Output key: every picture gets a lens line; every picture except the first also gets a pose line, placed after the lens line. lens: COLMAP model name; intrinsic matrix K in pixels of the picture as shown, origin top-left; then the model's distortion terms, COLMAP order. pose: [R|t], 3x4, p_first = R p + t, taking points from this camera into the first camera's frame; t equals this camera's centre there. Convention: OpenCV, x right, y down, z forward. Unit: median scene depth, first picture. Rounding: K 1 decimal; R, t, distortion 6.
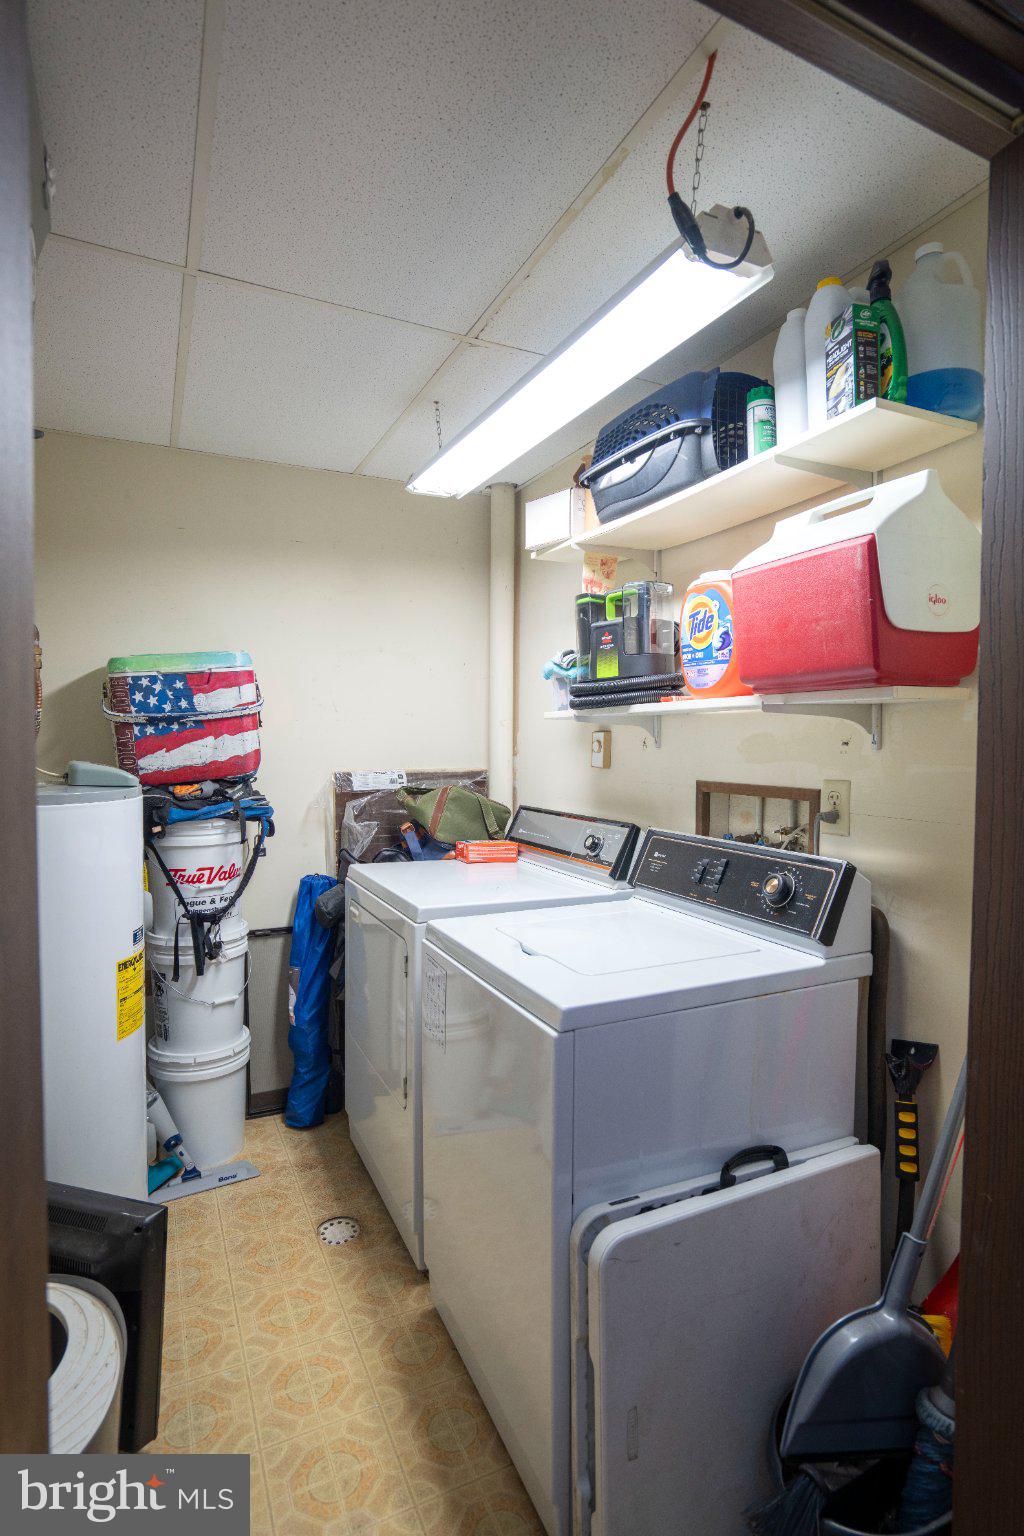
lens RADIAL K [[789.5, 0, 513.2], [0, 789.5, 772.1], [0, 0, 1]] dist [-0.053247, 0.033081]
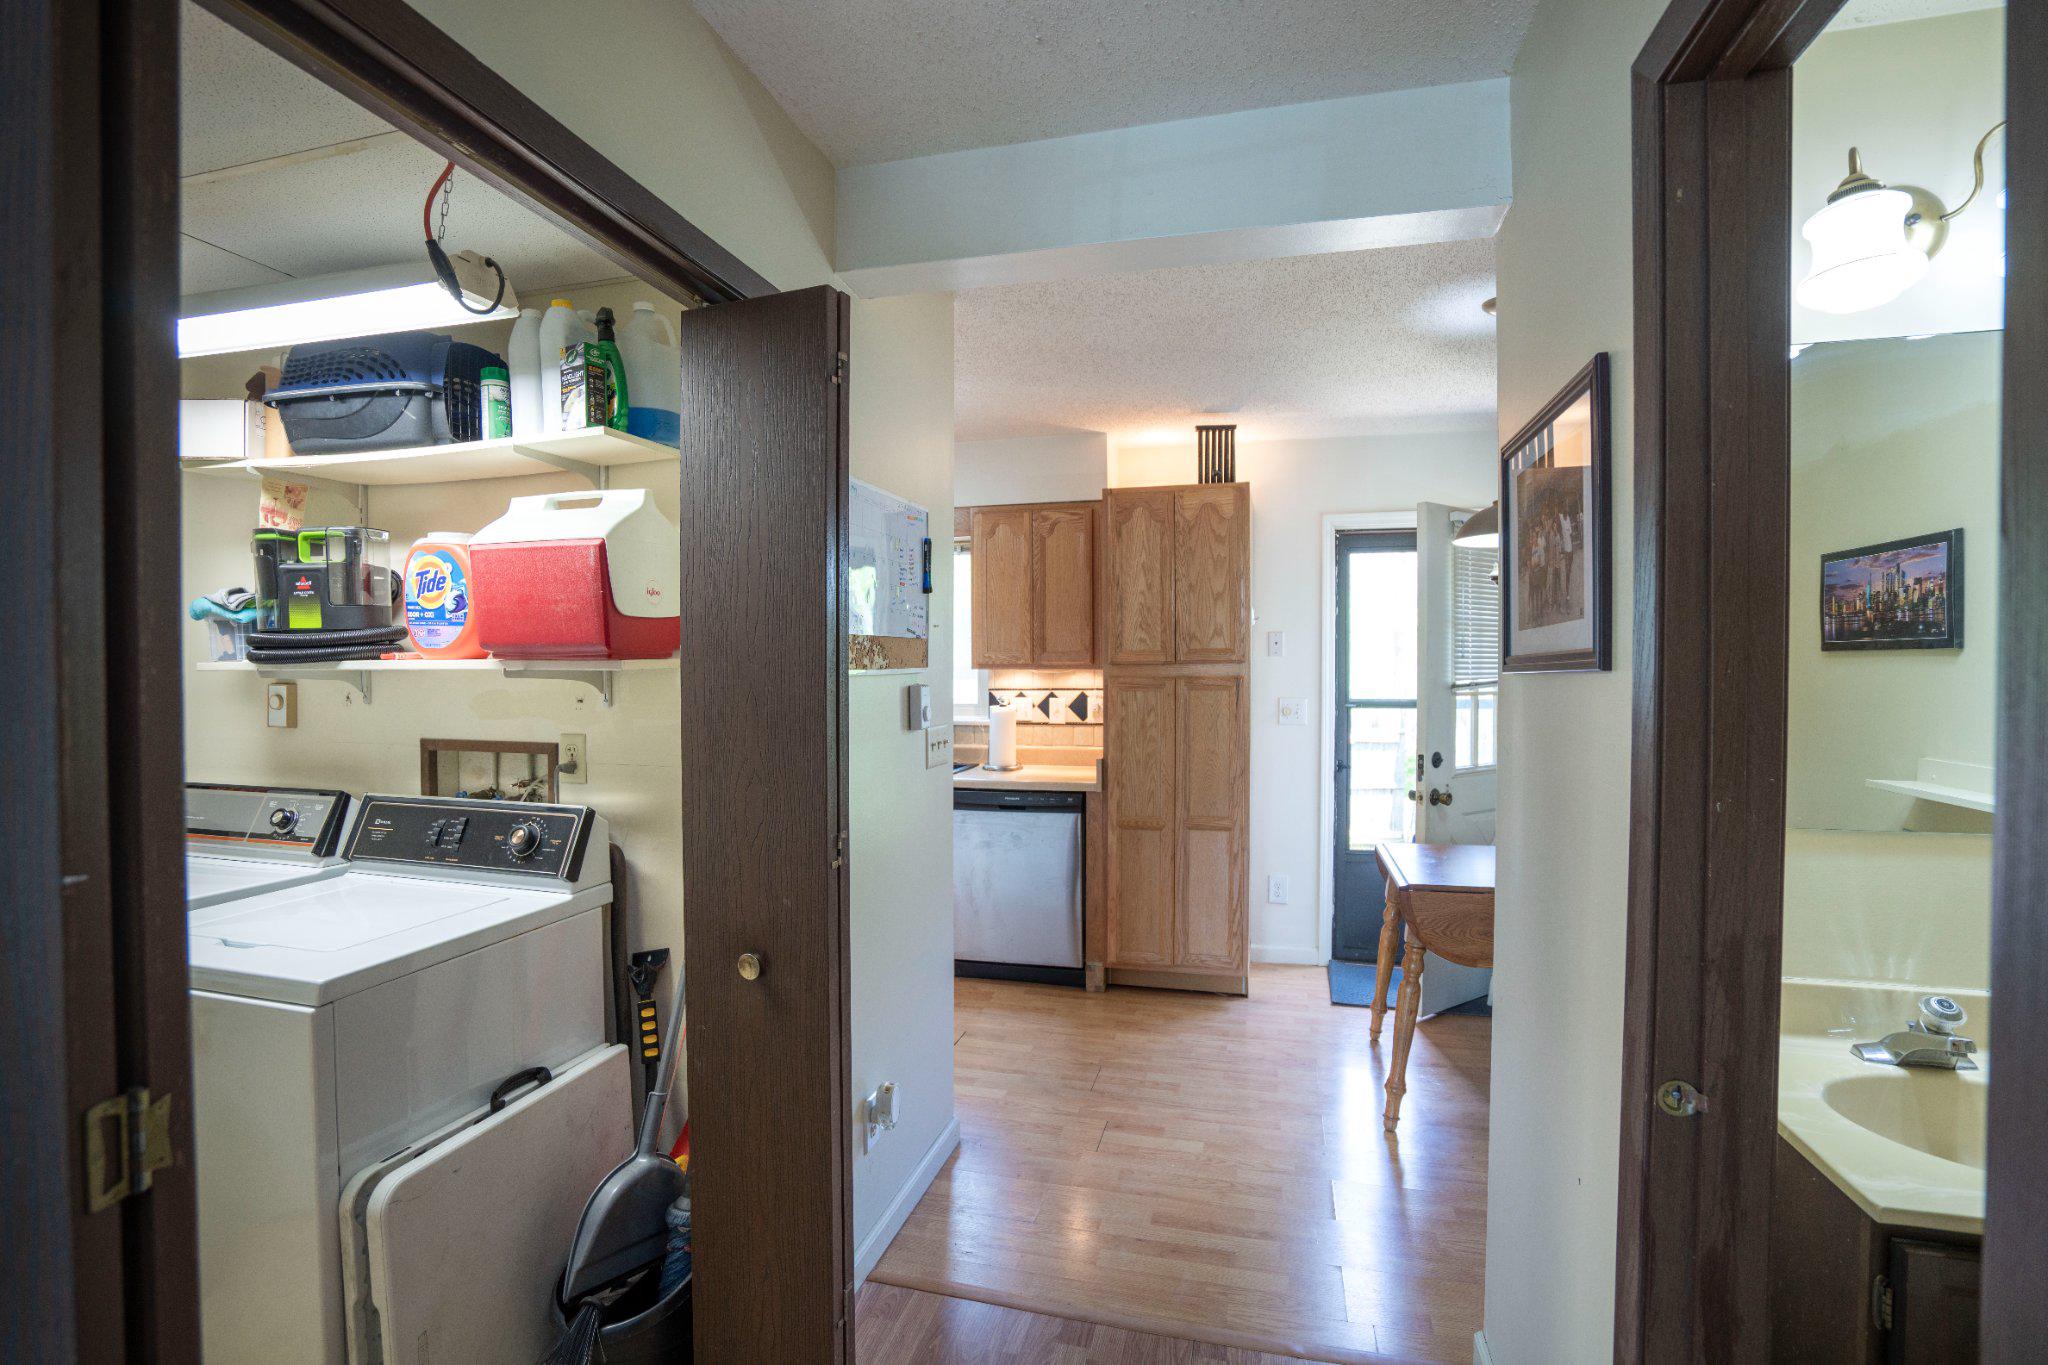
lens RADIAL K [[945.6, 0, 1019.9], [0, 945.6, 687.6], [0, 0, 1]] dist [-0.055392, 0.020562]
pose [[0.652987, -0.023748, 0.756997, -0.181921], [0.030777, 0.999515, 0.004808, -0.044400], [-0.756743, 0.020159, 0.653401, -0.358913]]
